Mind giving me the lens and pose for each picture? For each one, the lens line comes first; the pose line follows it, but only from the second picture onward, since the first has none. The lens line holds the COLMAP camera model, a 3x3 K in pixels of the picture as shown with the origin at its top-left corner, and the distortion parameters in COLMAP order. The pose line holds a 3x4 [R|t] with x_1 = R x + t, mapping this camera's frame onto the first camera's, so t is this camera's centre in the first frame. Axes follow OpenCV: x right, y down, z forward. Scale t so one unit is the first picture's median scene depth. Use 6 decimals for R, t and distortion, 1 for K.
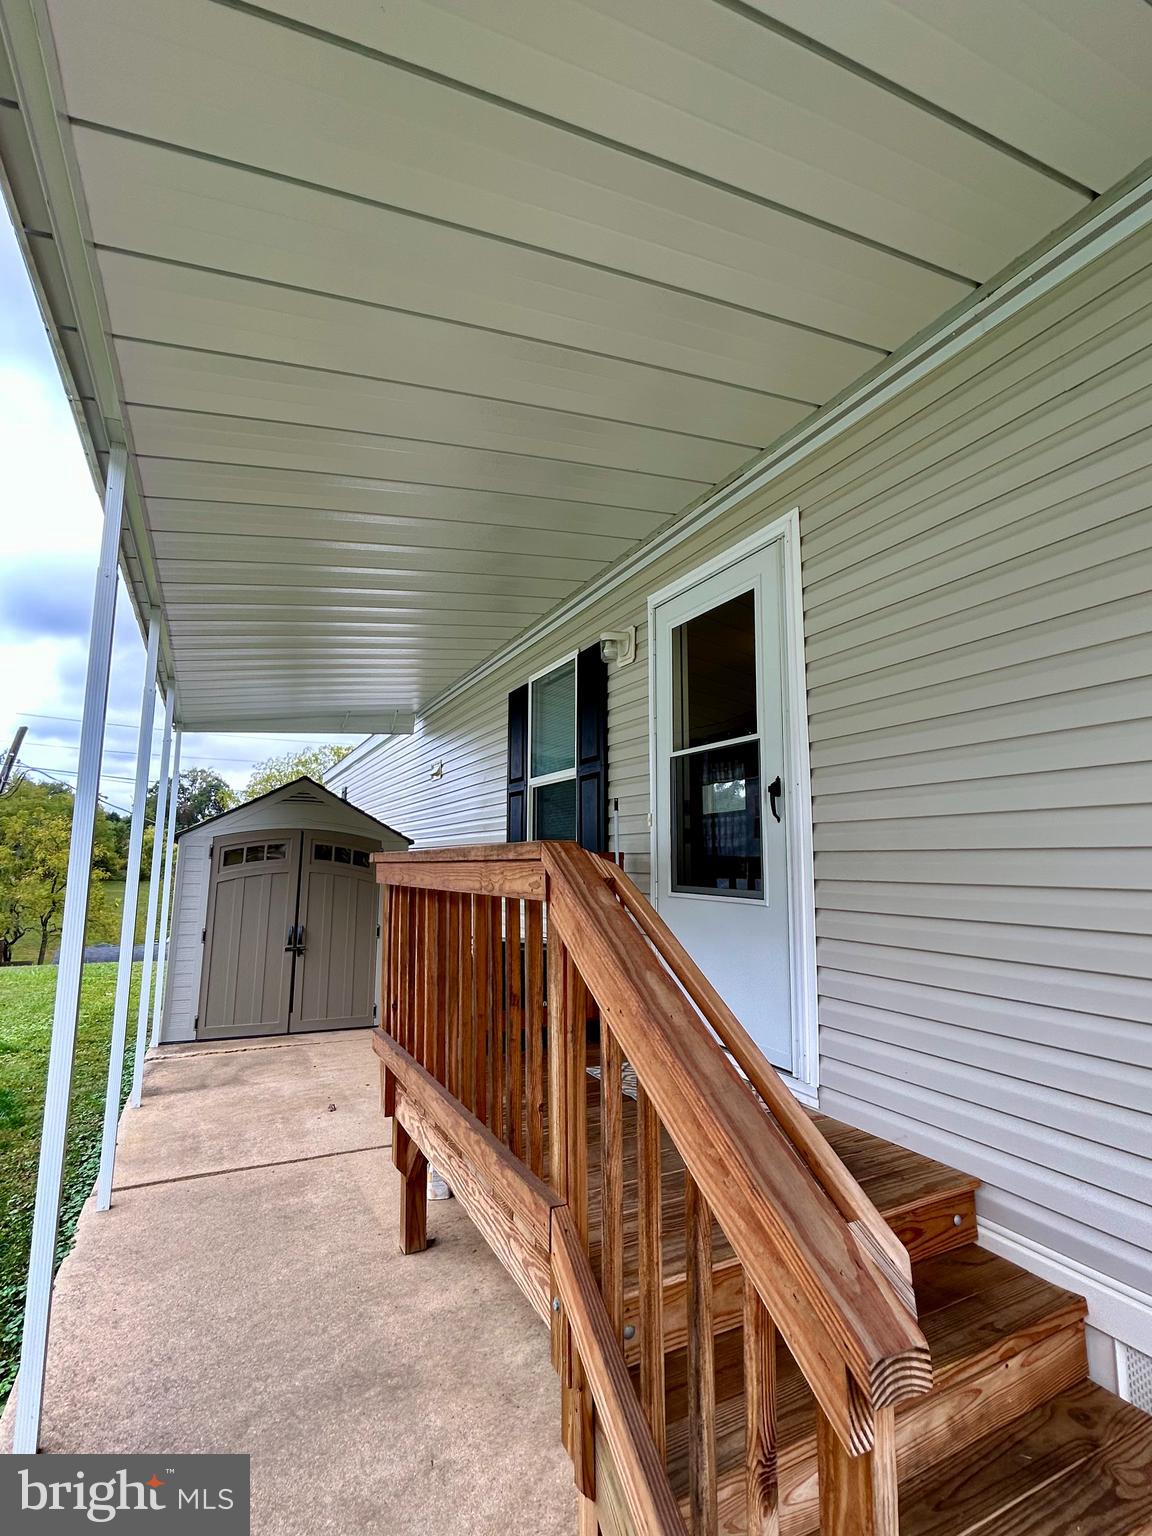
lens RADIAL K [[756.9, 0, 583.0], [0, 756.9, 769.2], [0, 0, 1]] dist [-0.005685, 0.002718]
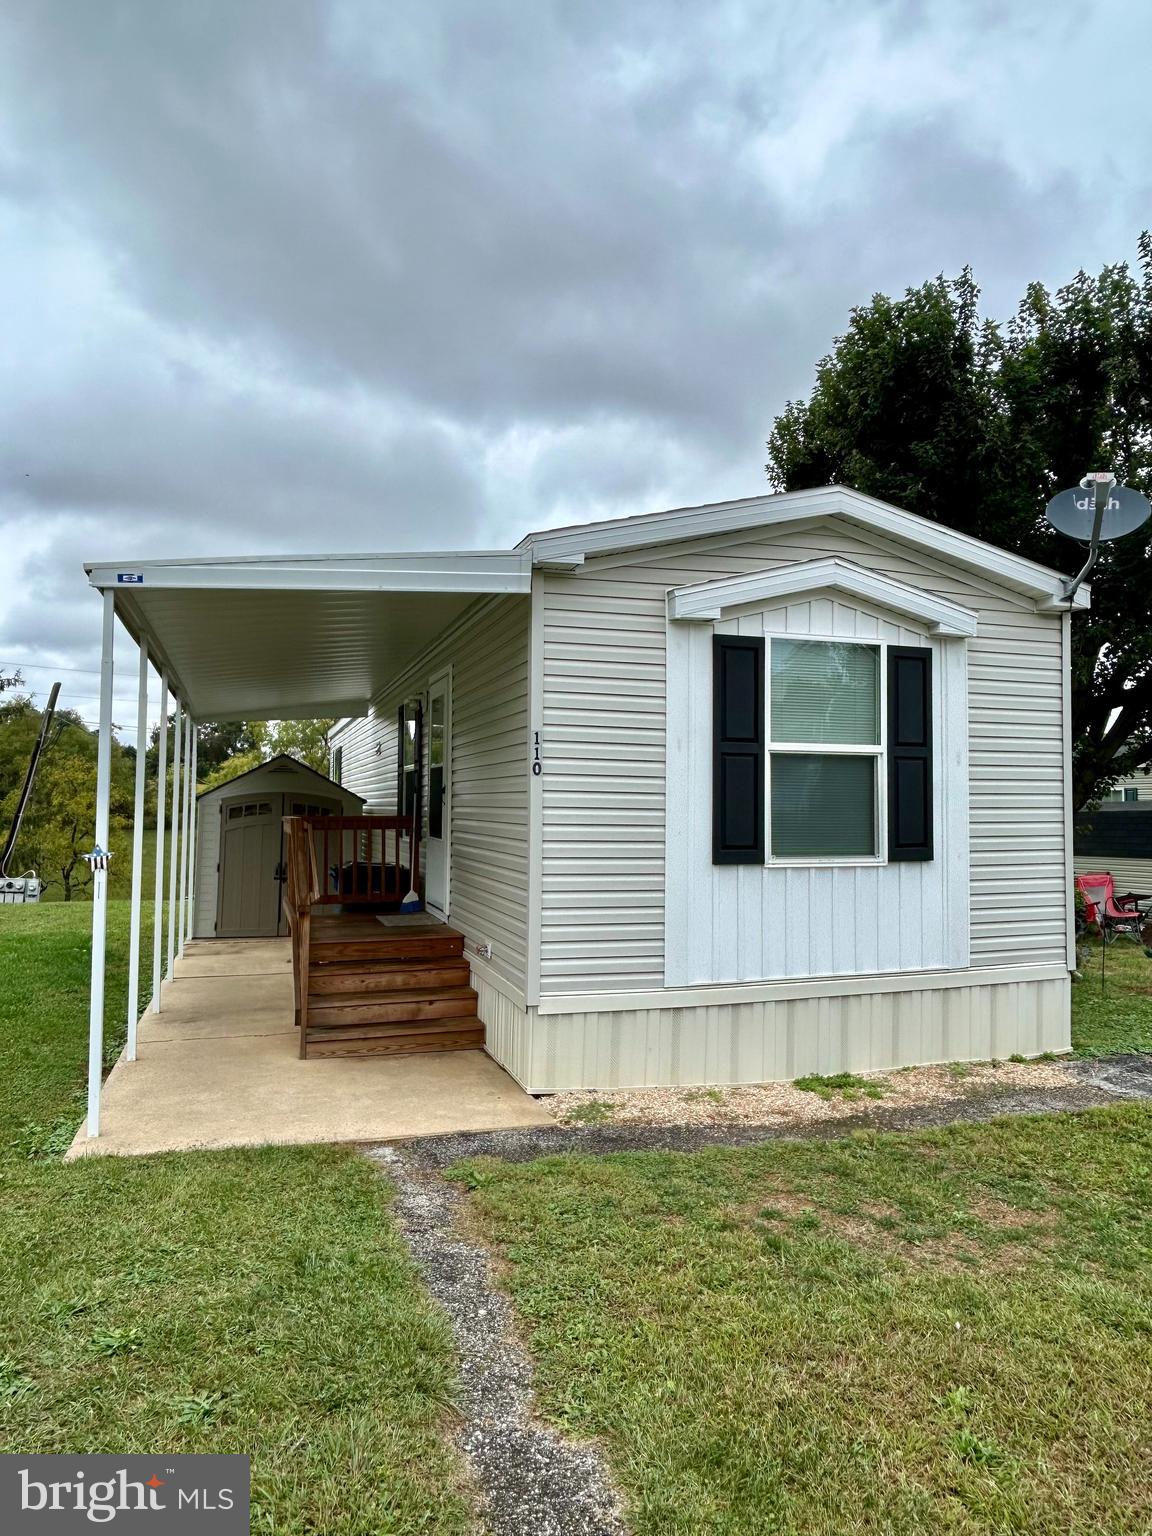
lens RADIAL K [[955.1, 0, 569.1], [0, 955.1, 784.1], [0, 0, 1]] dist [0.008112, 0.000345]
pose [[0.991898, 0.001480, -0.127030, 0.360244], [0.010628, 0.995460, 0.094585, -0.093330], [0.126593, -0.095169, 0.987379, -0.639635]]
